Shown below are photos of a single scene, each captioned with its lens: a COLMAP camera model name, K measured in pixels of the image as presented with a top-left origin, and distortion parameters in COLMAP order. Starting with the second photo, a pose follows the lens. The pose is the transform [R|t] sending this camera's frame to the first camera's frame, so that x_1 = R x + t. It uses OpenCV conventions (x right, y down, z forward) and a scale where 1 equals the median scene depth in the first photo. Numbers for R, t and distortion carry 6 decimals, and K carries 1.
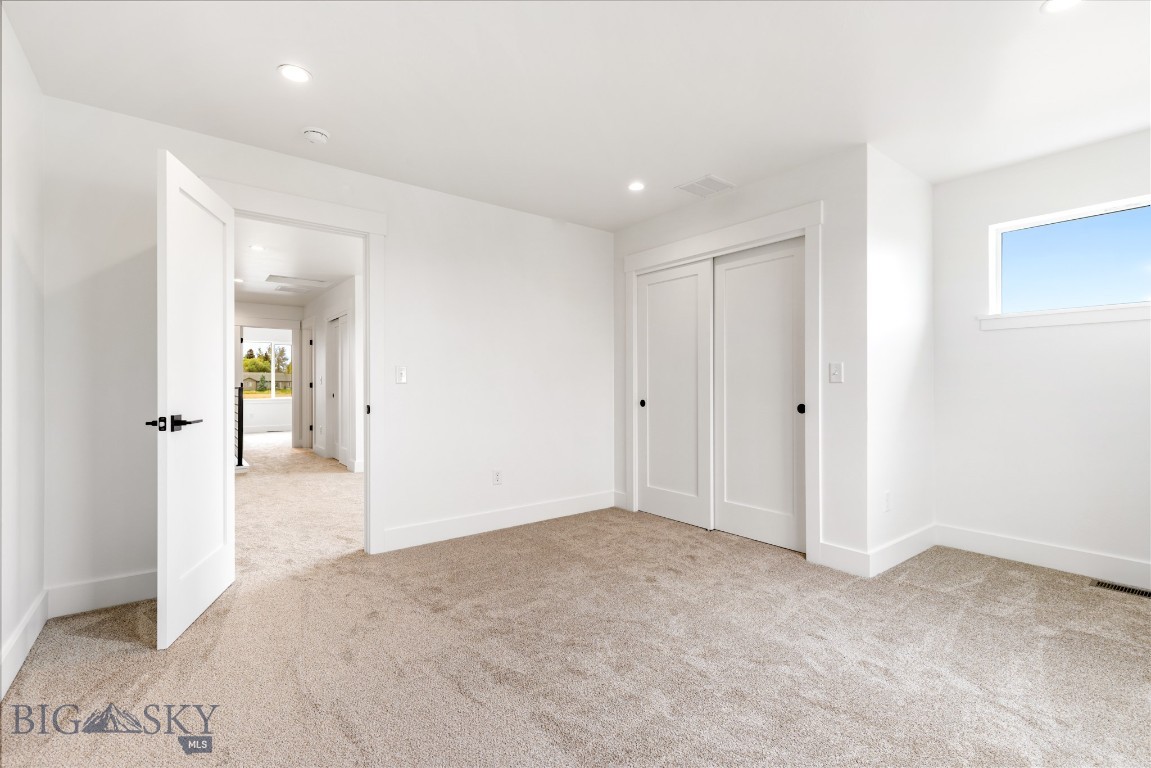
lens RADIAL K [[515.0, 0, 575.5], [0, 515.0, 384.0], [0, 0, 1]] dist [0.000868, 0.000164]
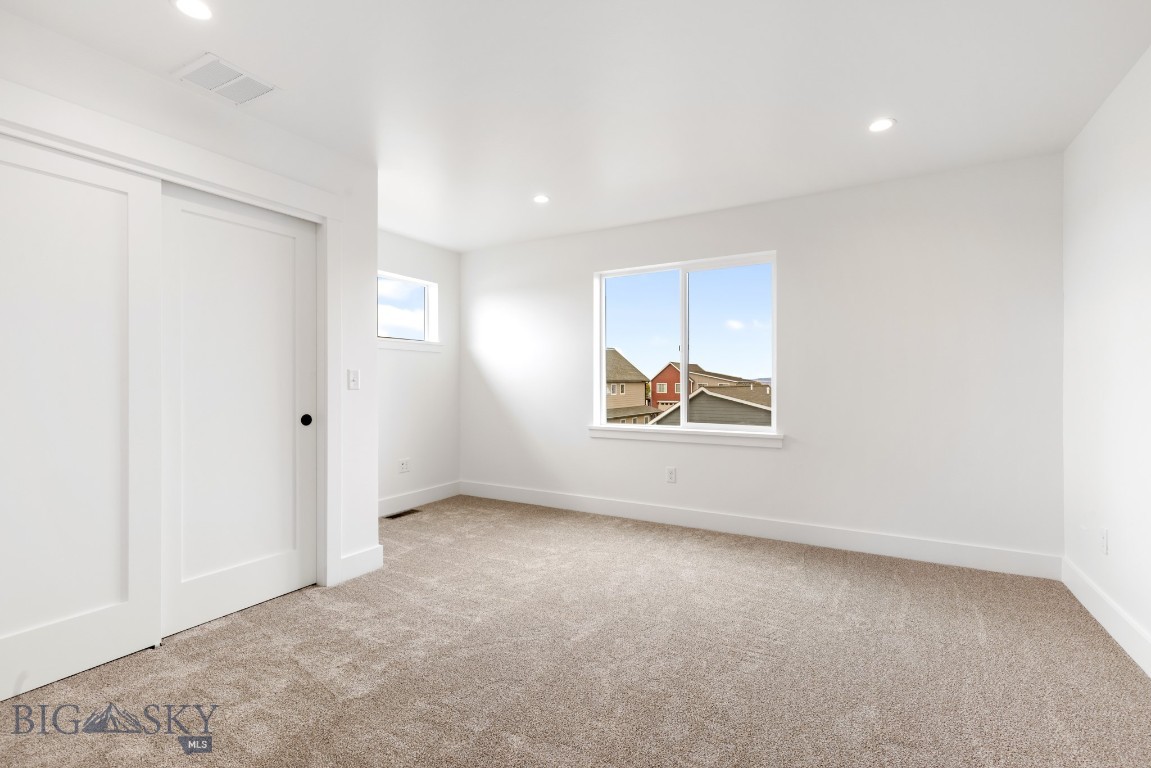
lens RADIAL K [[515.0, 0, 575.5], [0, 515.0, 384.0], [0, 0, 1]] dist [0.000868, 0.000164]
pose [[-0.378147, 0.001486, 0.925745, -0.570566], [0.002966, 0.999996, -0.000393, -0.011375], [-0.925741, 0.002597, -0.378149, 0.975685]]
